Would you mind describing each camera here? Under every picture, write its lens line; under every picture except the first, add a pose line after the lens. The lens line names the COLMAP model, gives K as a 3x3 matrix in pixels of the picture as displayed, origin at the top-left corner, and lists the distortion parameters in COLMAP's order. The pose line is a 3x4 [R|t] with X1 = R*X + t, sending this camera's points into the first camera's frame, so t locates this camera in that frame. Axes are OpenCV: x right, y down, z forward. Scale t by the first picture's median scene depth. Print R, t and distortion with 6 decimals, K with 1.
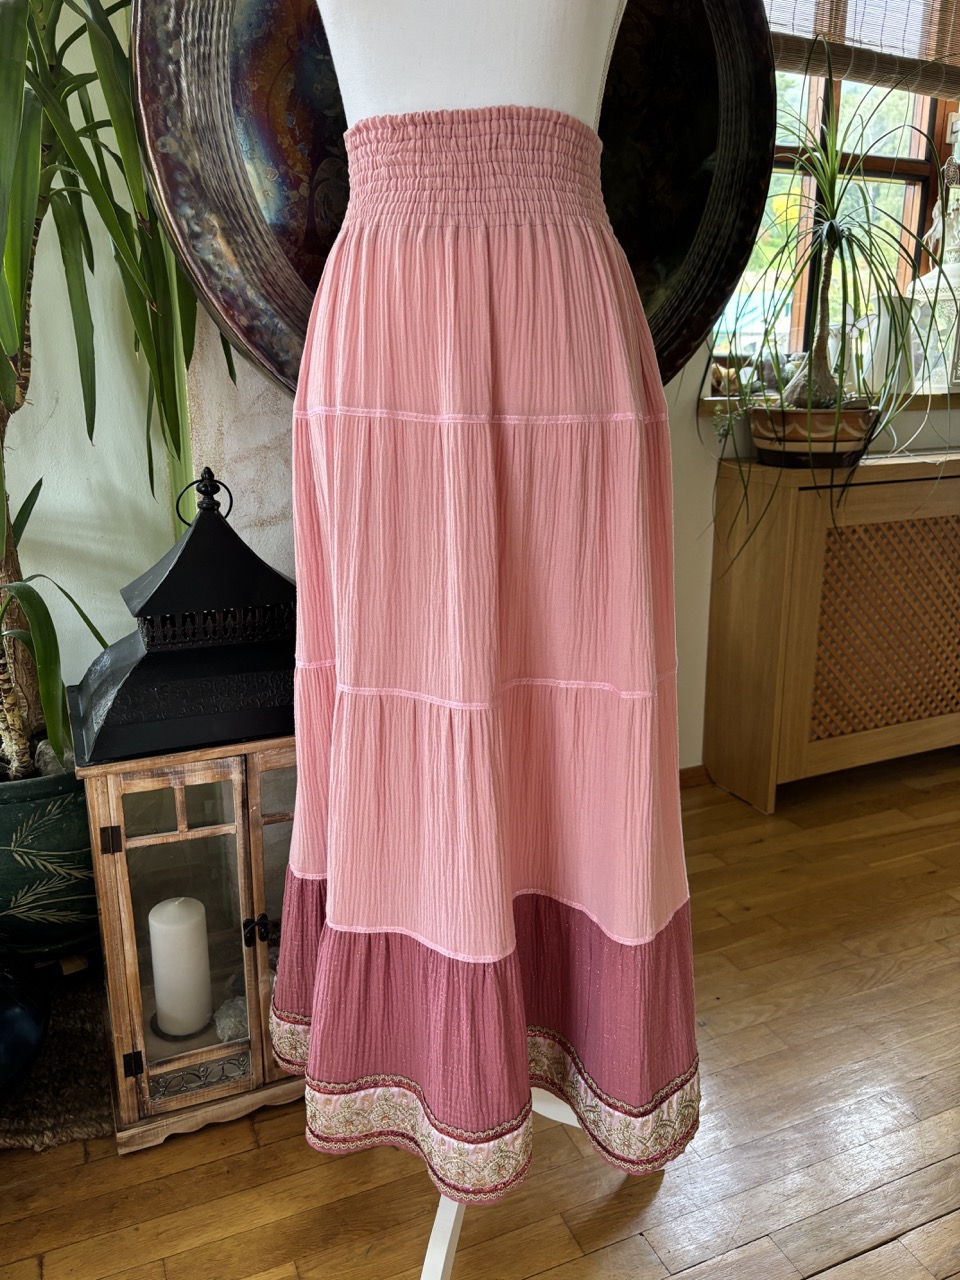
lens RADIAL K [[986.3, 0, 480.7], [0, 986.3, 654.0], [0, 0, 1]] dist [0.052237, -0.059675]
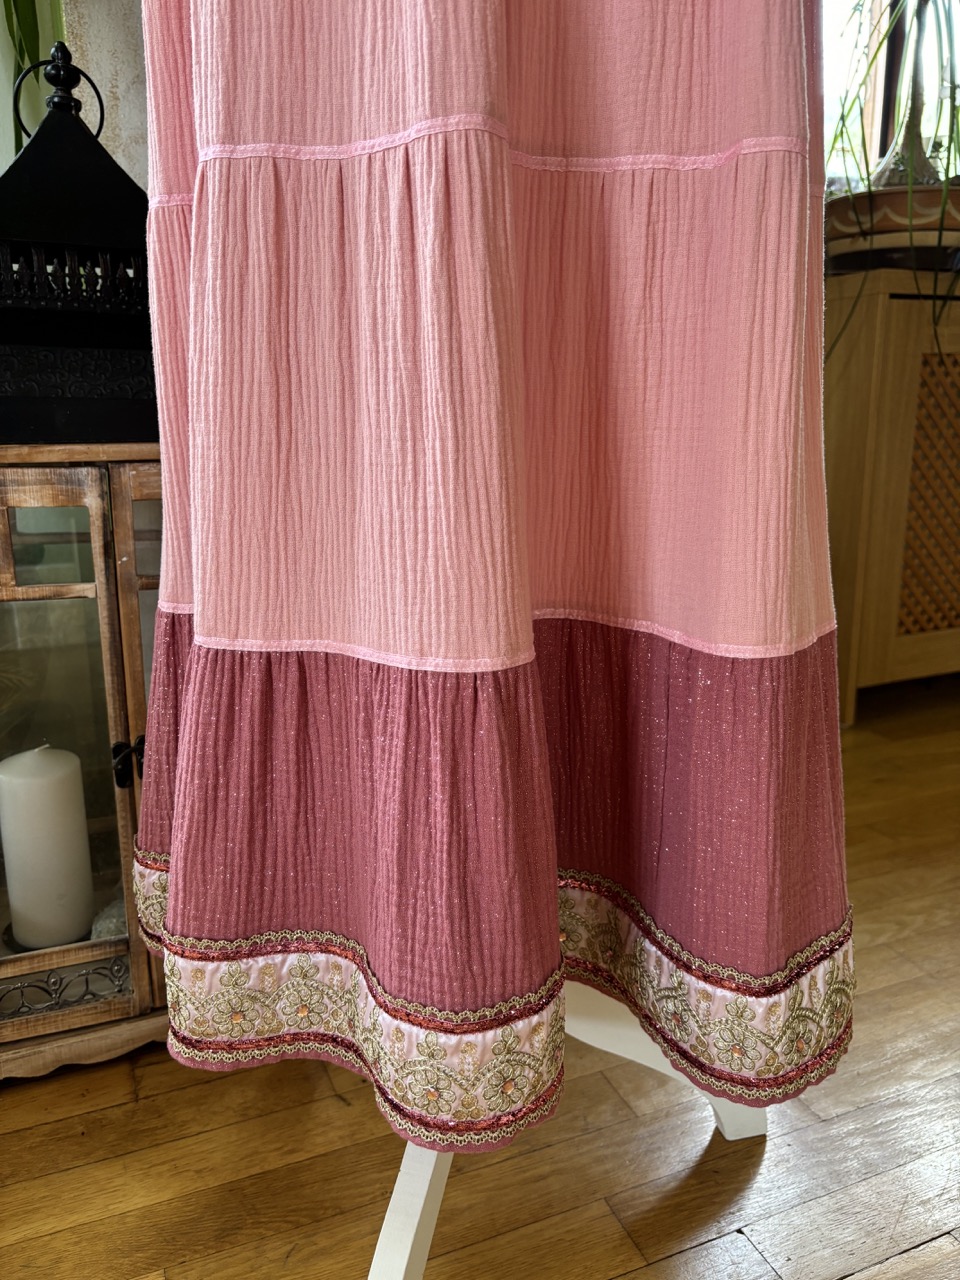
lens RADIAL K [[988.7, 0, 479.4], [0, 988.7, 656.2], [0, 0, 1]] dist [0.051977, -0.079342]
pose [[0.999941, 0.000484, -0.010857, 0.008542], [-0.000844, 0.999448, -0.033209, 0.242450], [0.010834, 0.033216, 0.999389, 0.365528]]
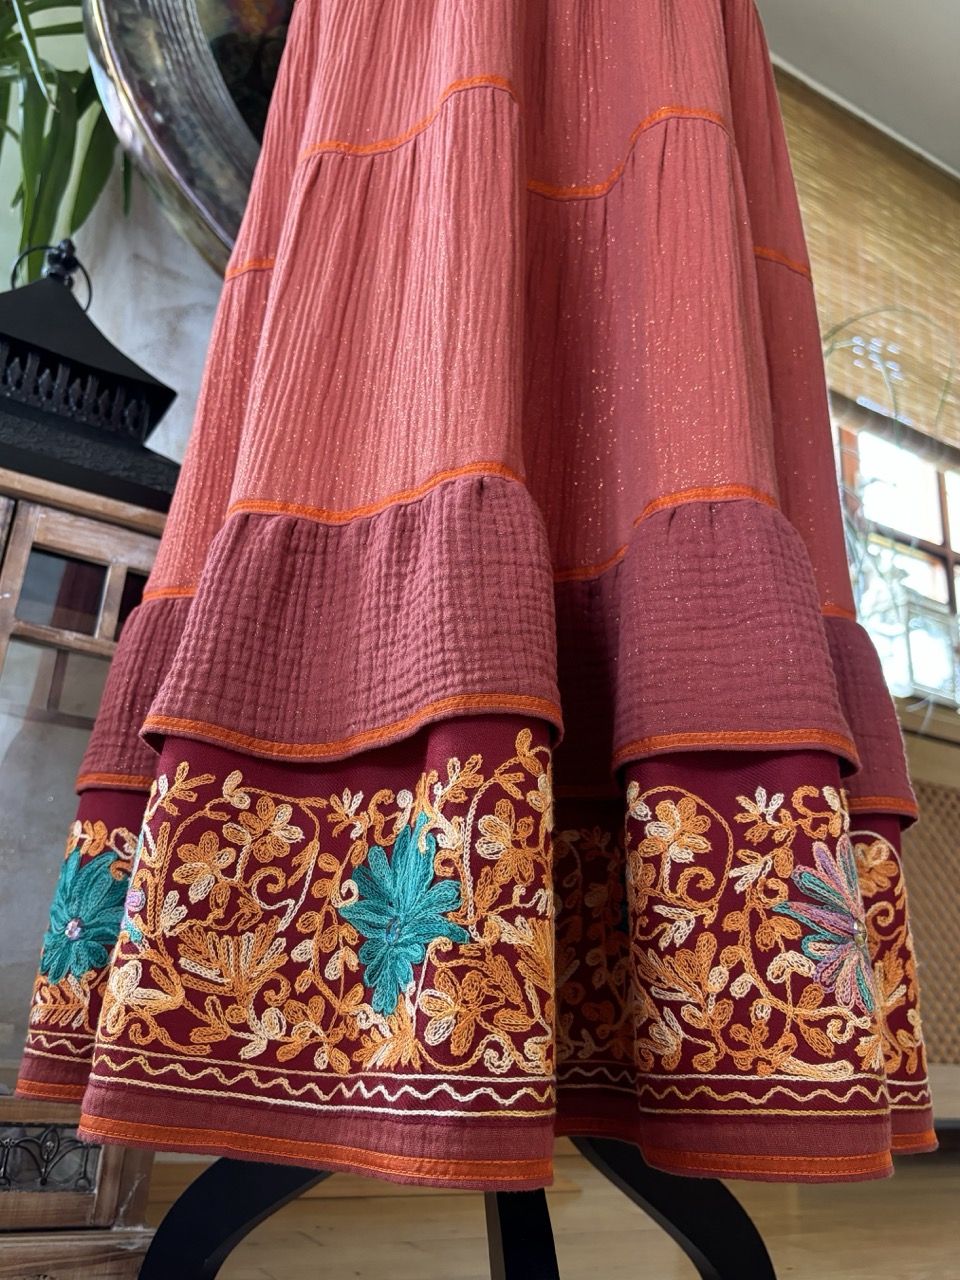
lens RADIAL K [[1060.2, 0, 479.7], [0, 1060.2, 659.5], [0, 0, 1]] dist [0.008613, -0.003007]
pose [[0.992154, 0.091029, 0.085696, -0.005042], [-0.025318, 0.817548, -0.575304, 0.539973], [-0.122430, 0.568620, 0.813438, 0.492938]]
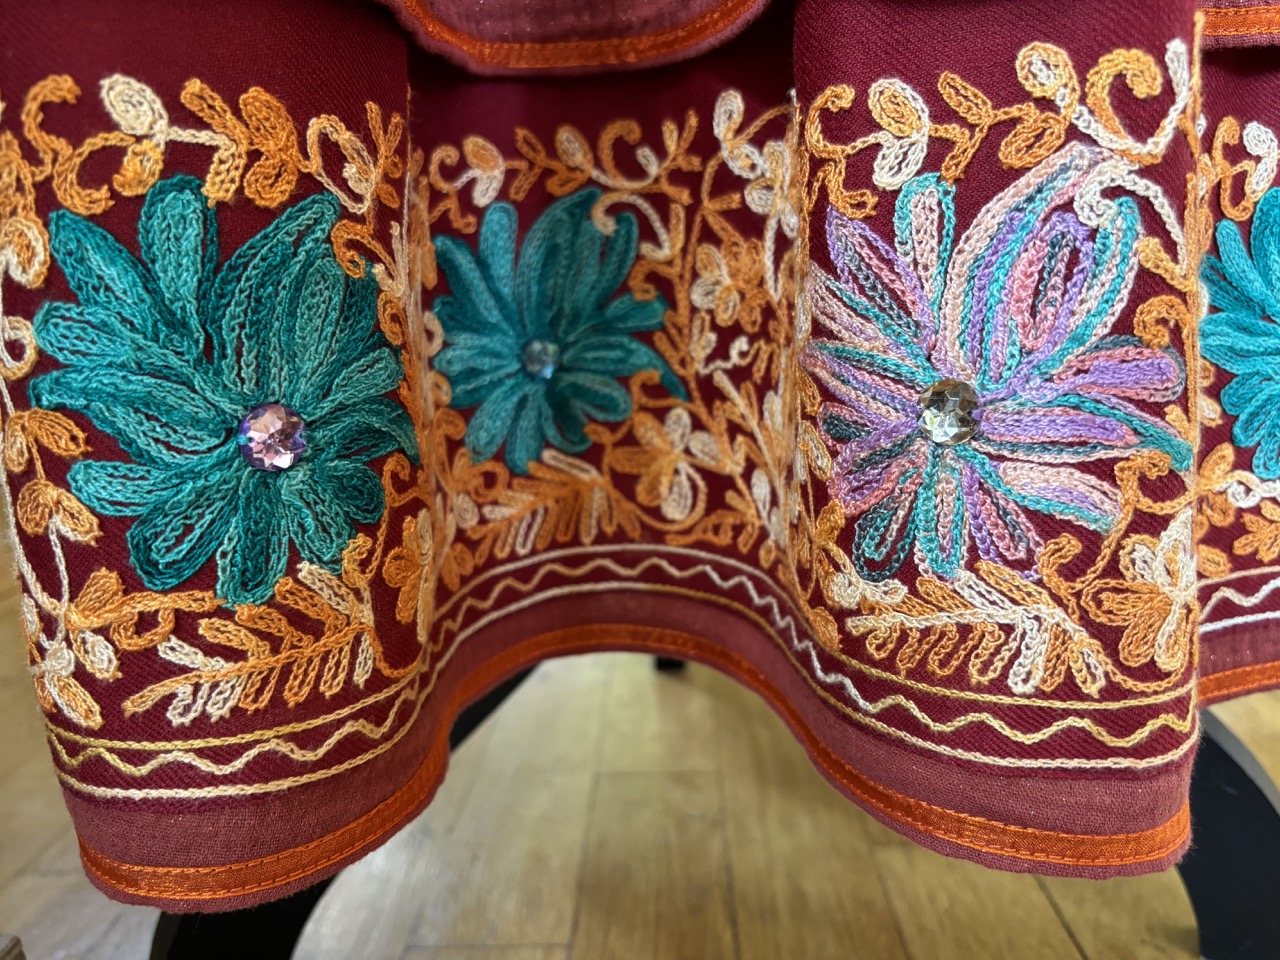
lens RADIAL K [[988.7, 0, 673.0], [0, 988.7, 477.5], [0, 0, 1]] dist [0.051977, -0.079342]
pose [[0.397703, -0.199815, 0.895492, -0.244688], [0.296972, 0.951494, 0.080421, 0.378505], [-0.868124, 0.233953, 0.437751, 0.863488]]
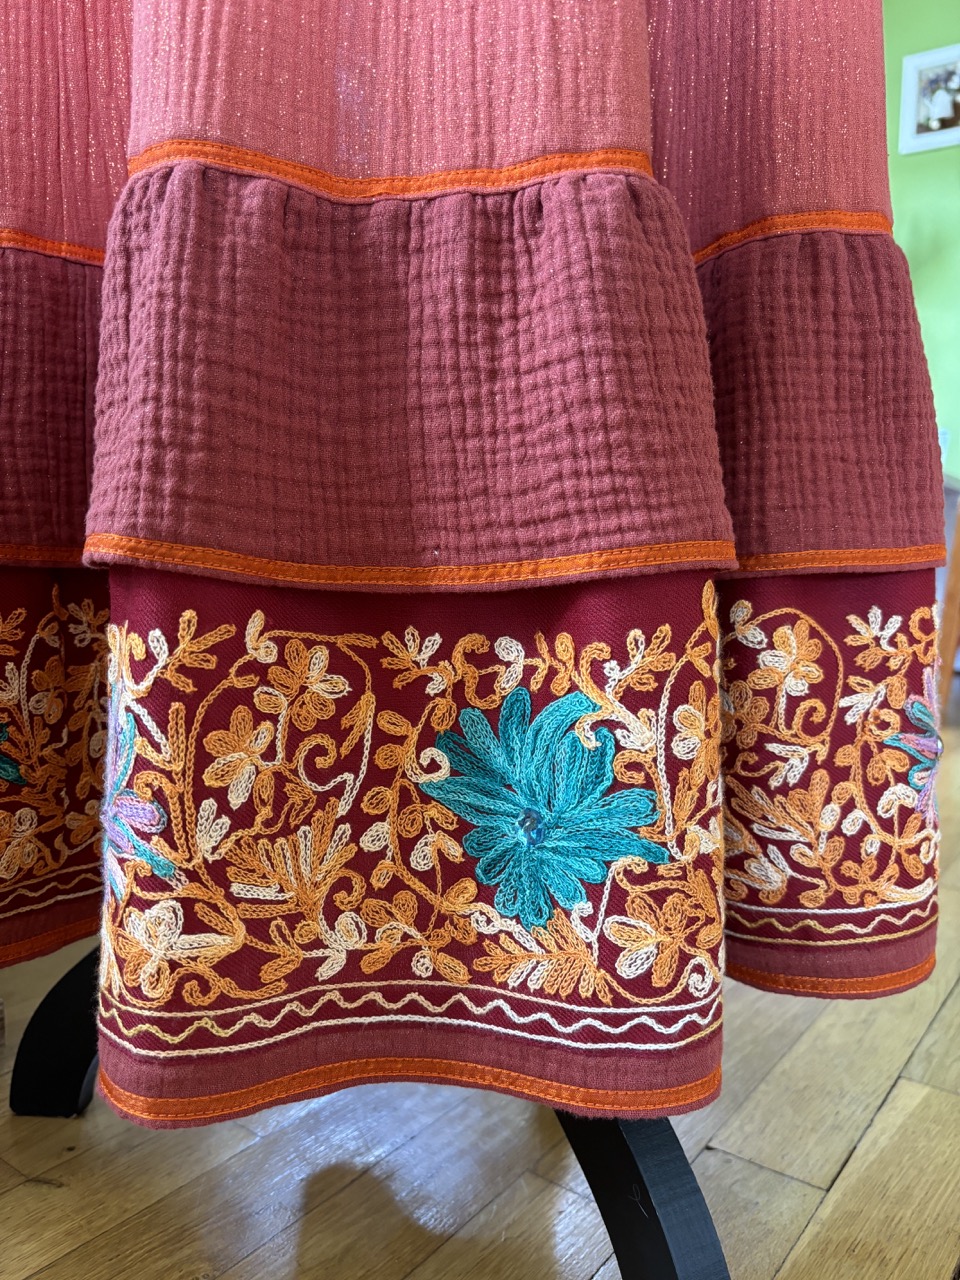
lens RADIAL K [[1035.6, 0, 513.1], [0, 1035.6, 641.8], [0, 0, 1]] dist [0.072580, -0.209576]
pose [[0.851209, -0.031702, 0.523868, -0.141701], [0.128226, 0.980486, -0.149014, 0.404326], [-0.508921, 0.194016, 0.838664, 0.594565]]
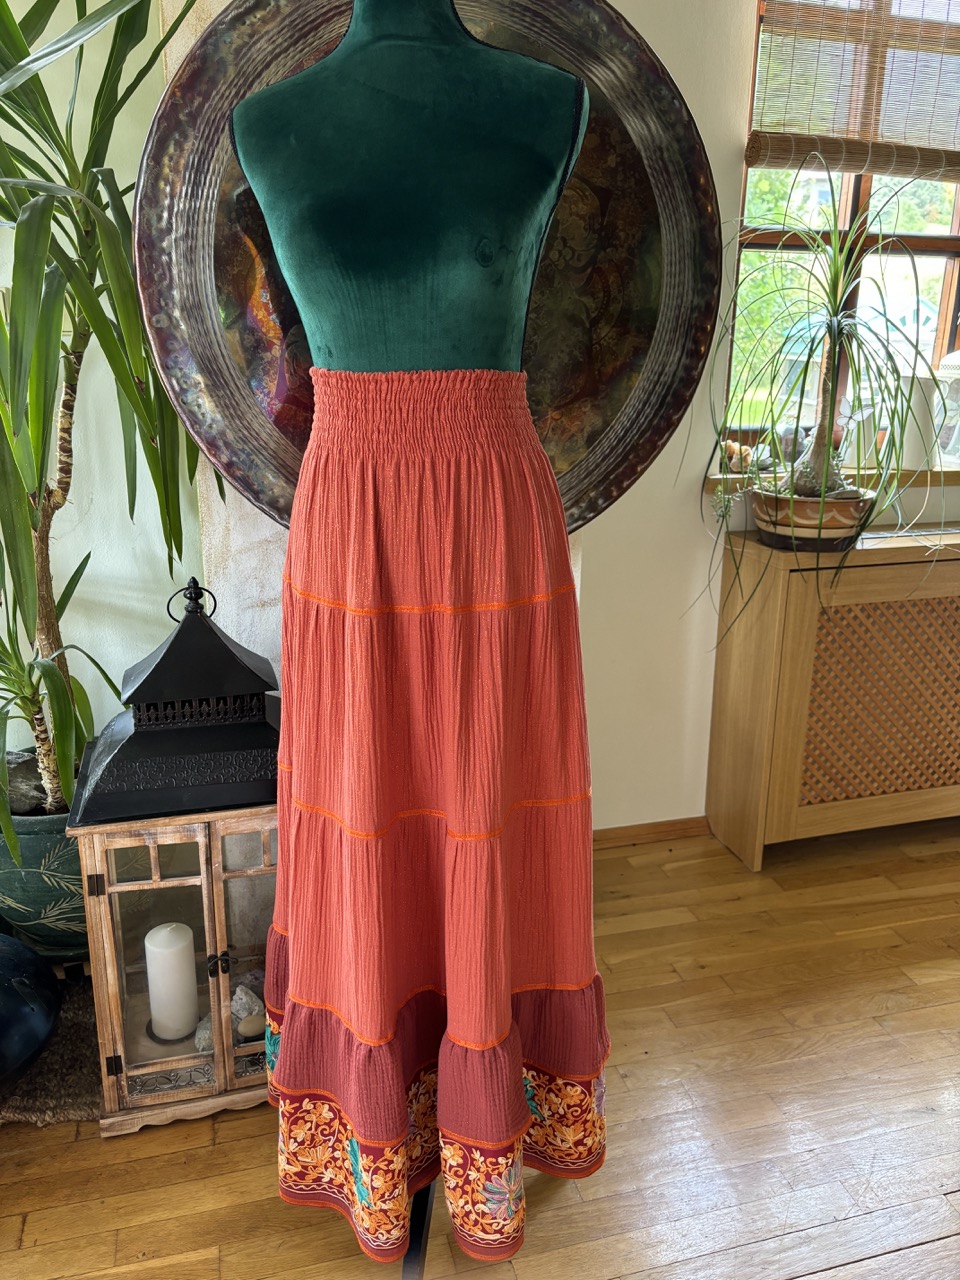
lens RADIAL K [[986.3, 0, 480.7], [0, 986.3, 654.0], [0, 0, 1]] dist [0.052237, -0.059675]
pose [[0.990288, 0.055909, -0.127296, 0.226449], [-0.053122, 0.998270, 0.025188, -0.146790], [0.128484, -0.018181, 0.991545, -0.139038]]
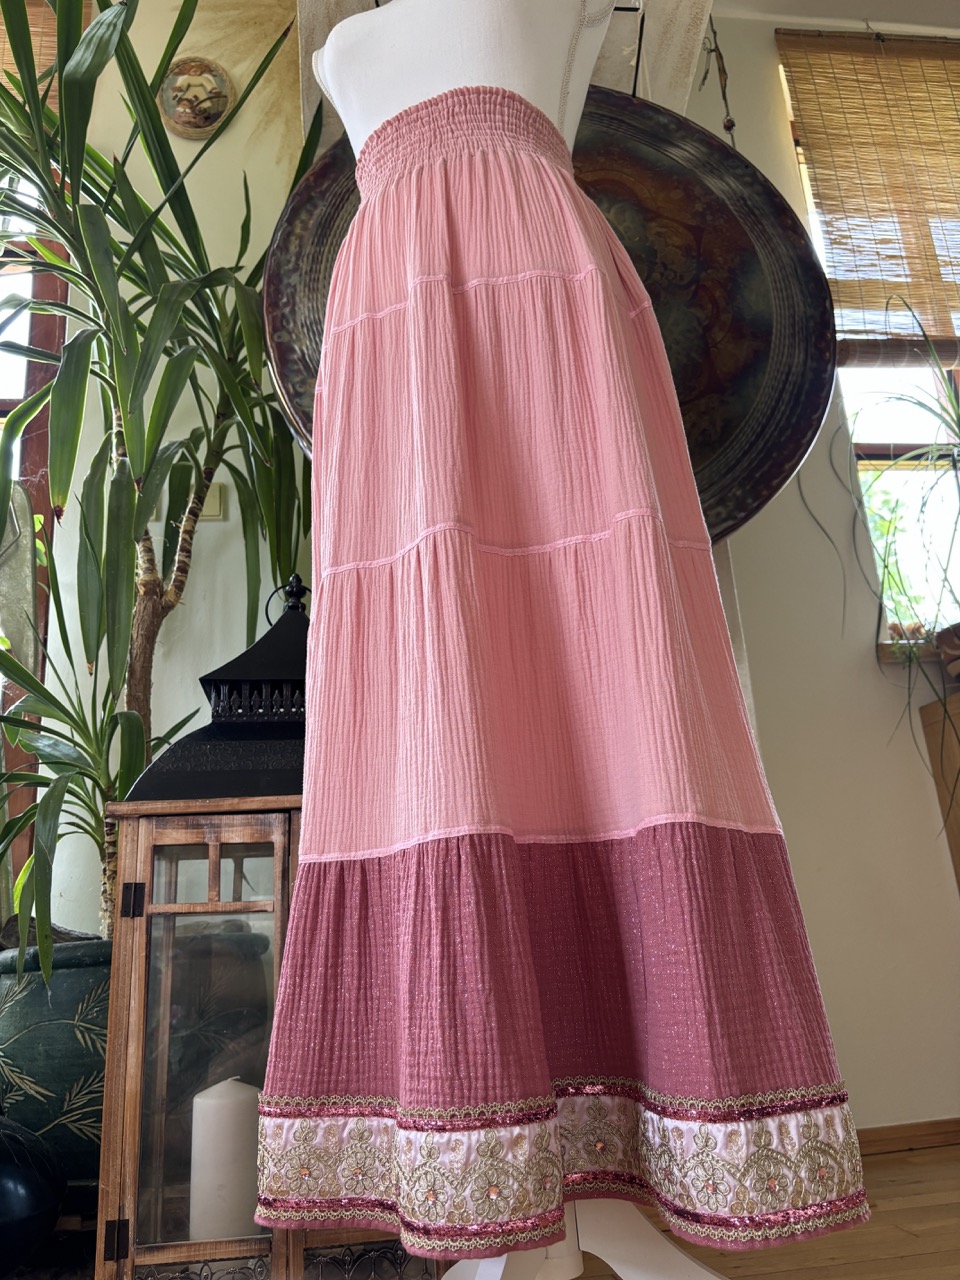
lens RADIAL K [[986.6, 0, 474.5], [0, 986.6, 638.9], [0, 0, 1]] dist [0.068686, -0.097769]
pose [[0.956541, -0.138740, -0.256475, 0.173936], [-0.023411, 0.840177, -0.541807, 0.449337], [0.290655, 0.524265, 0.800416, 0.245623]]
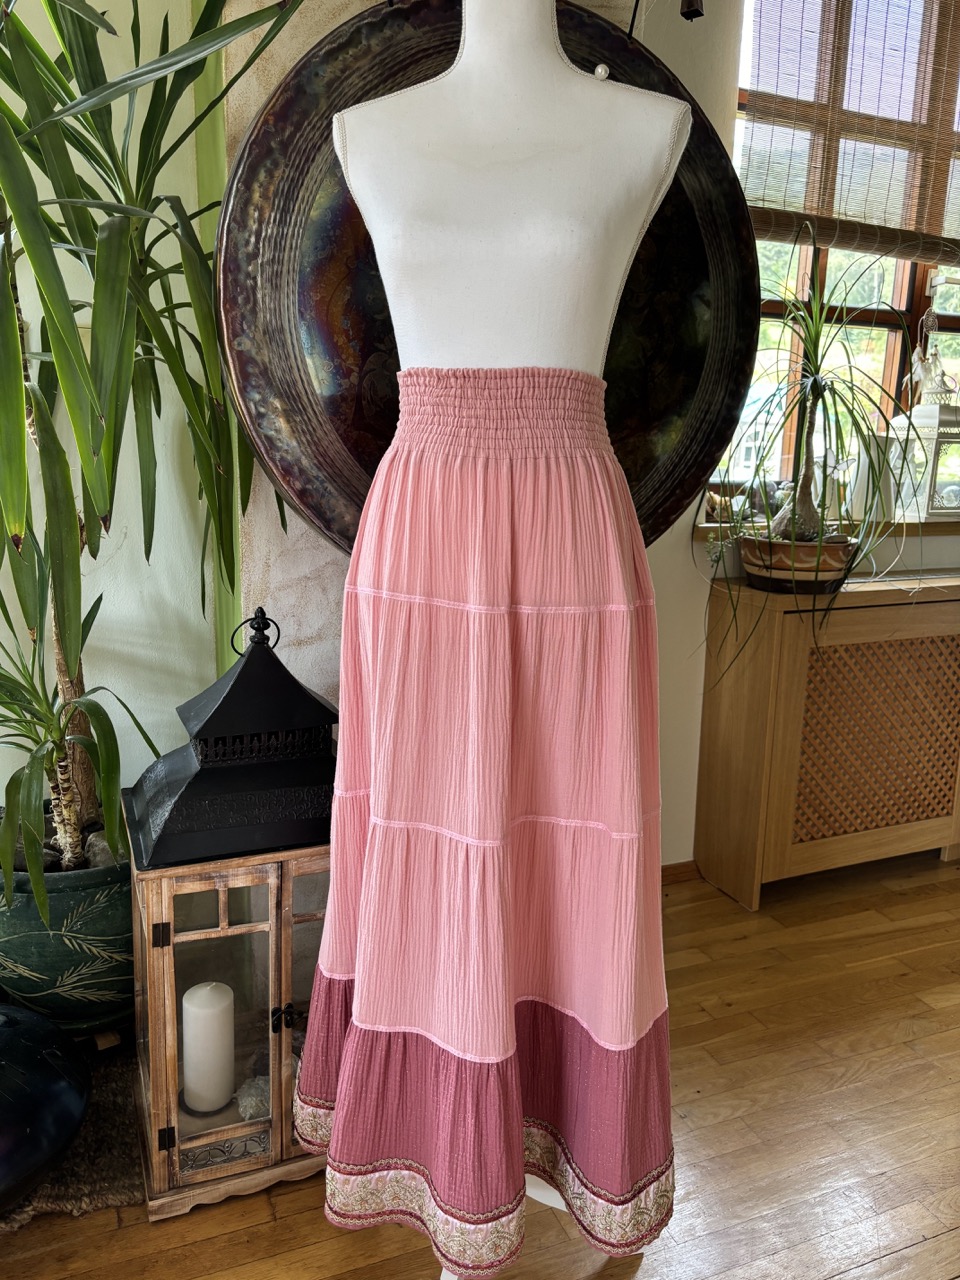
lens RADIAL K [[986.3, 0, 480.7], [0, 986.3, 654.0], [0, 0, 1]] dist [0.052237, -0.059675]
pose [[0.999475, 0.032197, -0.003644, -0.013033], [-0.032357, 0.997675, -0.059980, -0.074267], [0.001704, 0.060066, 0.998193, -0.146126]]
